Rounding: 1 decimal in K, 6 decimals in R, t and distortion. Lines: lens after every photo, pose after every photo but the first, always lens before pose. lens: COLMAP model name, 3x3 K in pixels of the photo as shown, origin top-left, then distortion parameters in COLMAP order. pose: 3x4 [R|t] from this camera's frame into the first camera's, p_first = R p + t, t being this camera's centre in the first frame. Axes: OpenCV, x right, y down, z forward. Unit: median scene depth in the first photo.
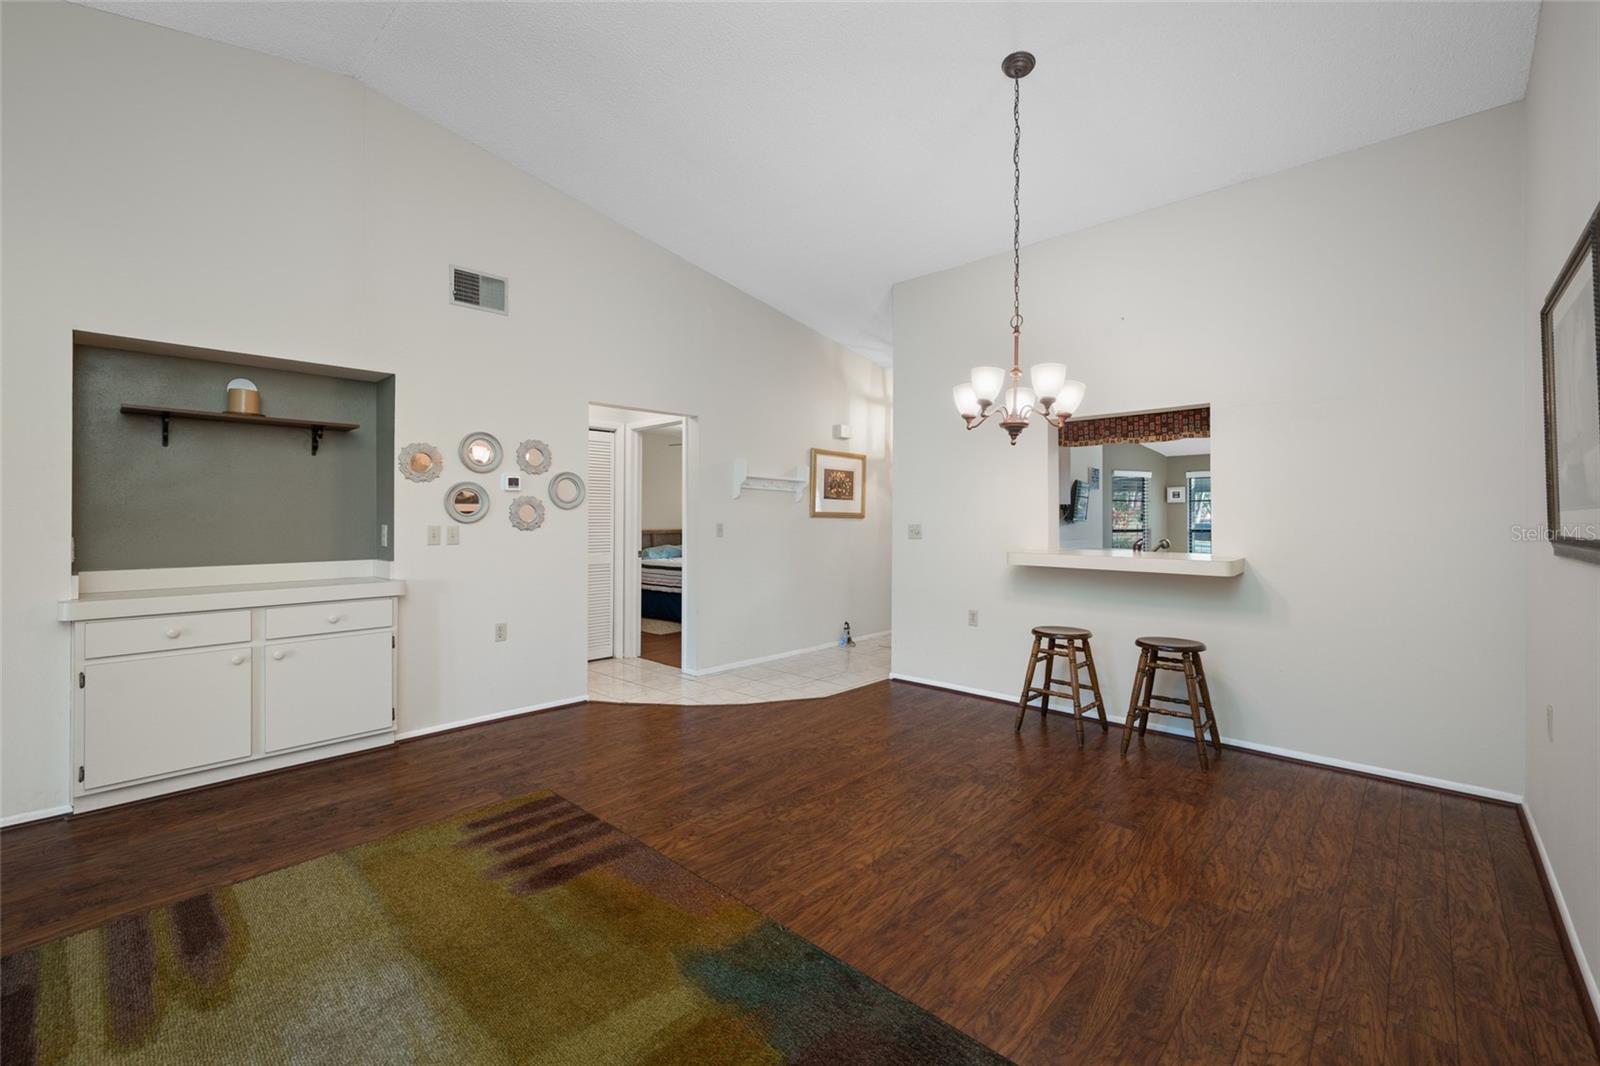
lens RADIAL K [[665.6, 0, 803.7], [0, 665.6, 507.3], [0, 0, 1]] dist [-0.003464, 0.001393]
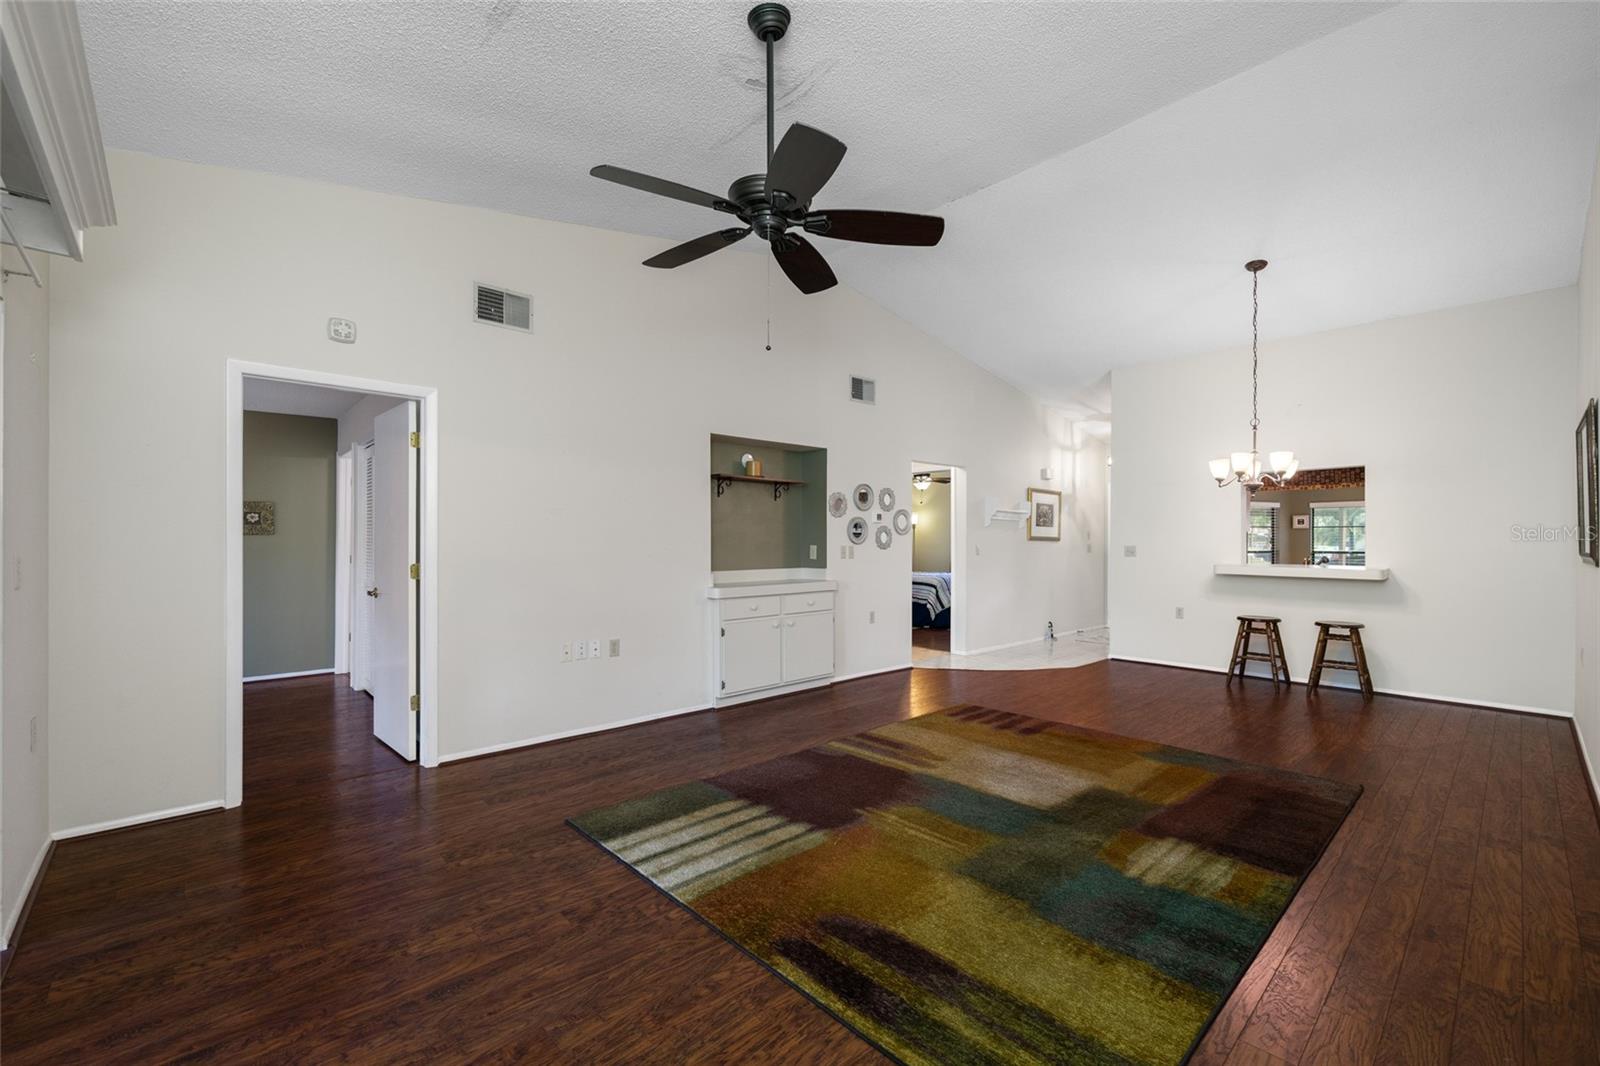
lens RADIAL K [[665.6, 0, 848.6], [0, 665.6, 531.8], [0, 0, 1]] dist [-0.003464, 0.001393]
pose [[0.999130, 0.001950, -0.041656, -0.563293], [-0.001803, 0.999992, 0.003570, -0.011831], [0.041662, -0.003492, 0.999126, -0.628969]]
